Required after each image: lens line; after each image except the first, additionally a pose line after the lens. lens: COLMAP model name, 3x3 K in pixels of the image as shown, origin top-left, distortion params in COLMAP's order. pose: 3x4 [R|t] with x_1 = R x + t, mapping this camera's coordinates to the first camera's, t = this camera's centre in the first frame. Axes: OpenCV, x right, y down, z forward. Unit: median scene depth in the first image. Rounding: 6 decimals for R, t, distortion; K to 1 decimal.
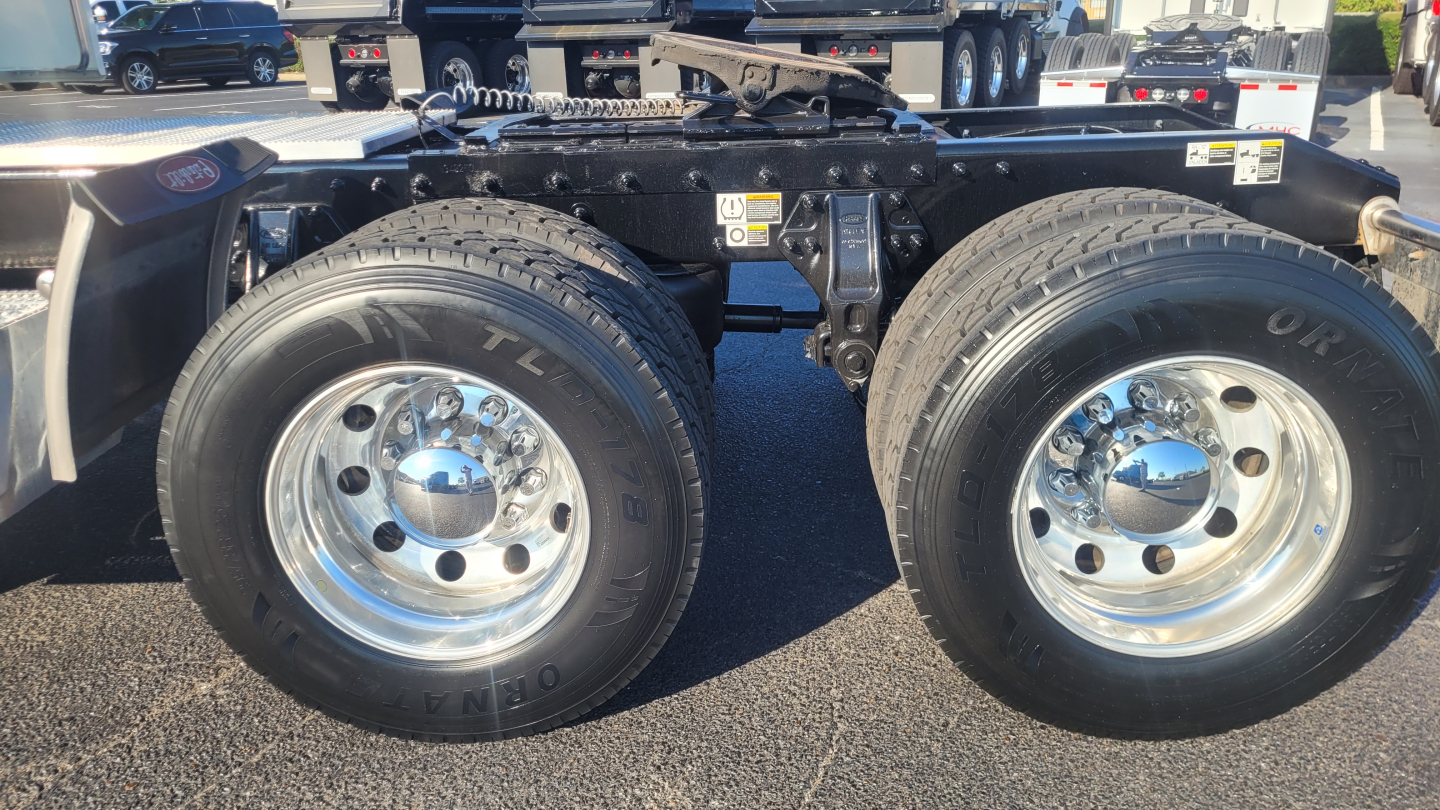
lens RADIAL K [[1064.8, 0, 719.0], [0, 1064.8, 400.3], [0, 0, 1]] dist [0.033731, -0.012110]
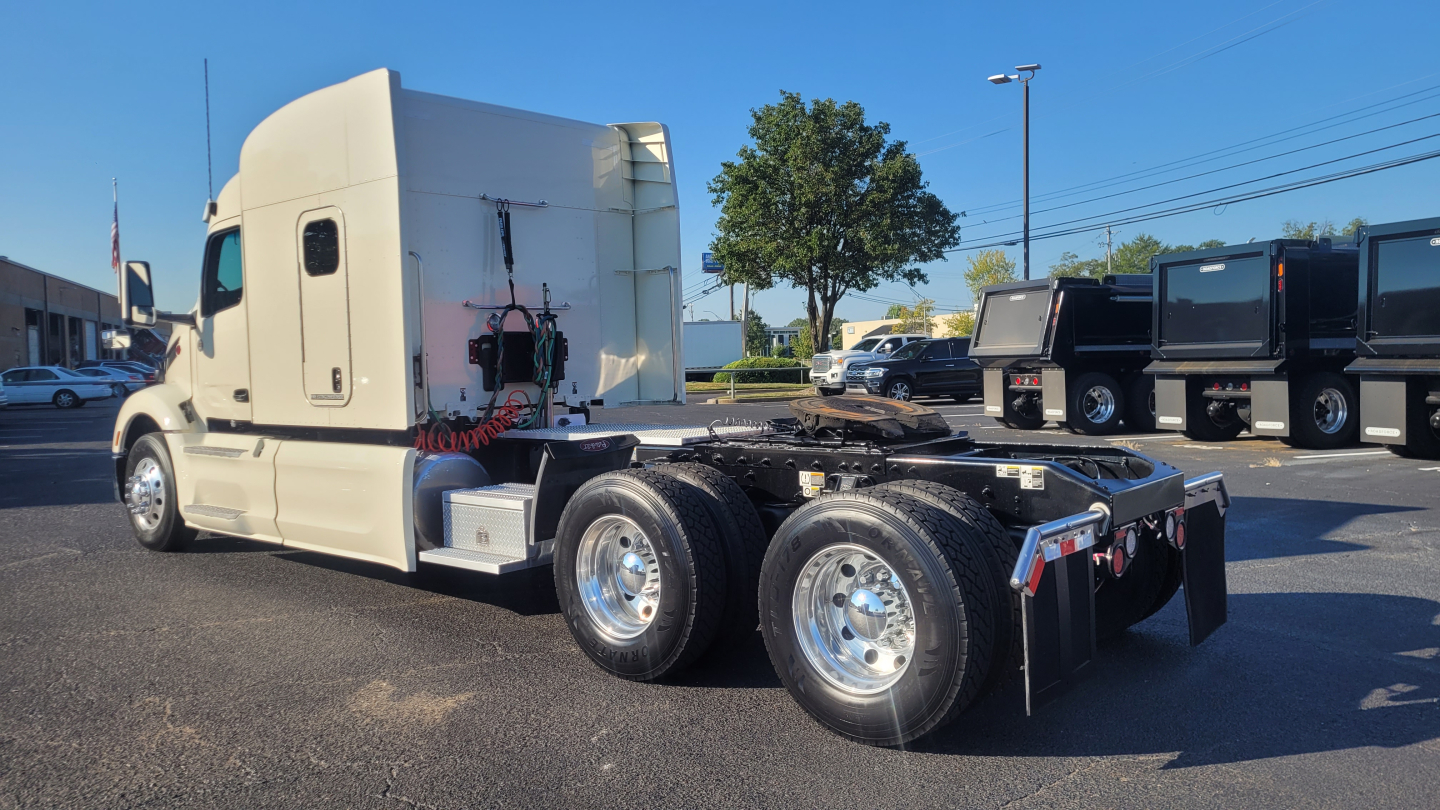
lens RADIAL K [[1064.8, 0, 723.5], [0, 1064.8, 402.3], [0, 0, 1]] dist [0.033731, -0.012110]
pose [[0.758129, 0.035139, -0.651157, 0.227644], [-0.215463, 0.955964, -0.199271, 0.023742], [0.615481, 0.291373, 0.732315, -0.124688]]
